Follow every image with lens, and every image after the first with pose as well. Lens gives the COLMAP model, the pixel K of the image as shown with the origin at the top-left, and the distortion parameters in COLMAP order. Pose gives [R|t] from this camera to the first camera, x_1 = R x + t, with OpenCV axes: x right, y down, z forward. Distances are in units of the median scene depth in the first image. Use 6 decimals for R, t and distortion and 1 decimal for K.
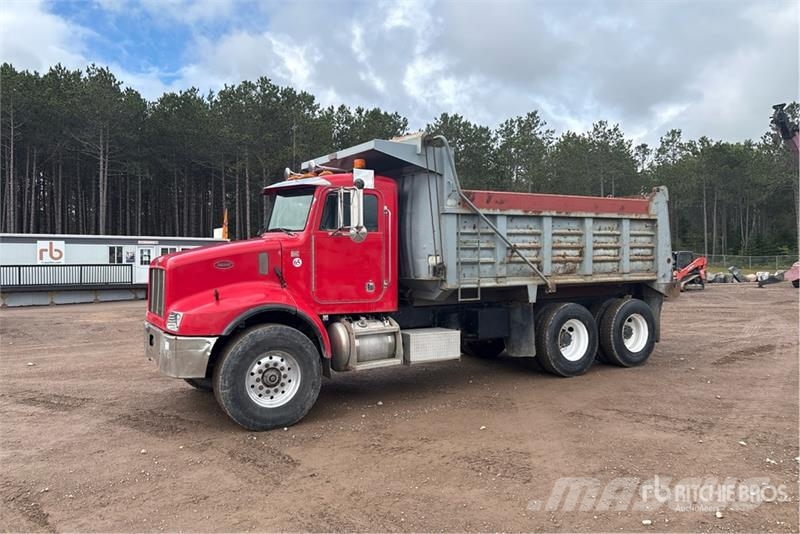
lens RADIAL K [[617.0, 0, 402.1], [0, 617.0, 255.4], [0, 0, 1]] dist [0.003261, -0.002304]
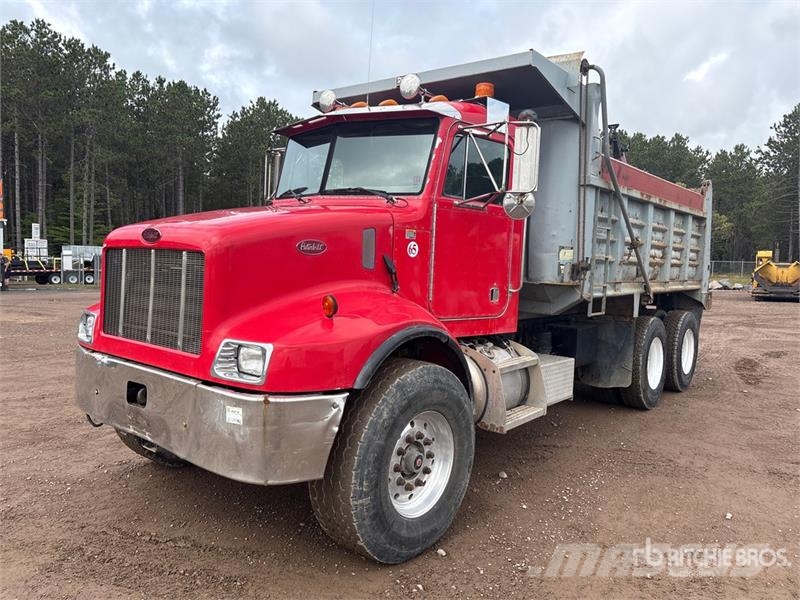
lens RADIAL K [[615.6, 0, 400.0], [0, 615.6, 300.0], [0, 0, 1]] dist [0.053181, -0.077490]
pose [[0.939259, 0.014444, 0.342905, -0.301012], [-0.037809, 0.997388, 0.061549, 0.018815], [-0.341121, -0.070775, 0.937351, 0.373718]]
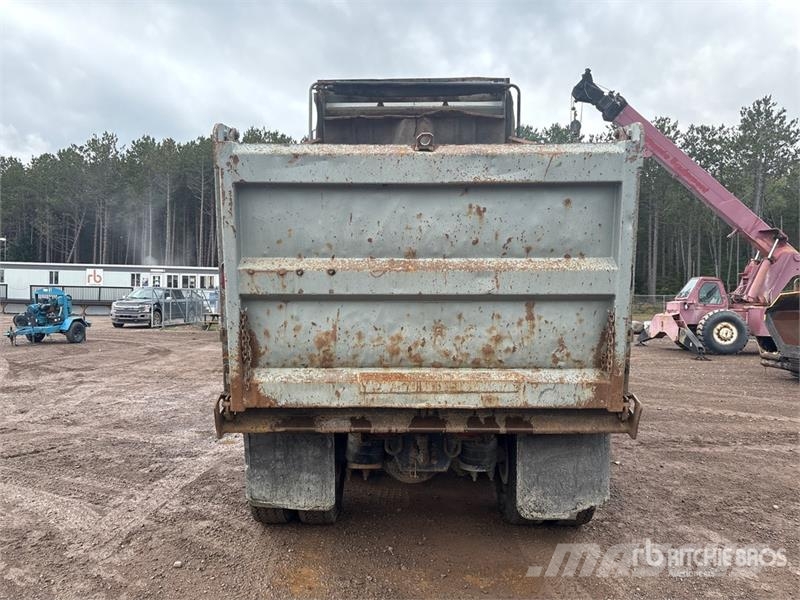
lens RADIAL K [[615.6, 0, 400.0], [0, 615.6, 300.0], [0, 0, 1]] dist [0.053181, -0.077490]
pose [[0.824623, 0.024490, -0.565152, 2.781846], [-0.019032, 0.999698, 0.015550, 0.040097], [0.565362, -0.002066, 0.824840, 0.909657]]
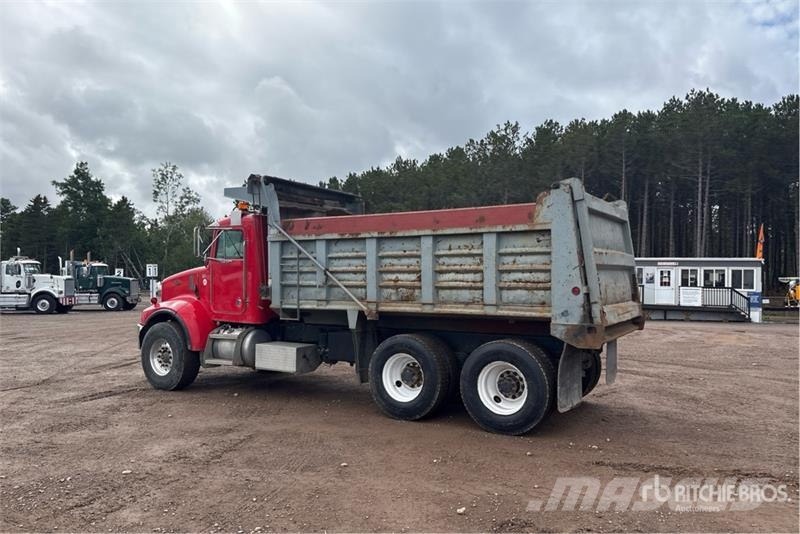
lens RADIAL K [[595.7, 0, 400.0], [0, 595.7, 267.0], [0, 0, 1]] dist [0.088895, -0.002764]
pose [[0.462194, -0.006393, -0.886756, 1.023806], [-0.006425, 0.999924, -0.010557, -0.009762], [0.886756, 0.010577, 0.462118, 0.606568]]
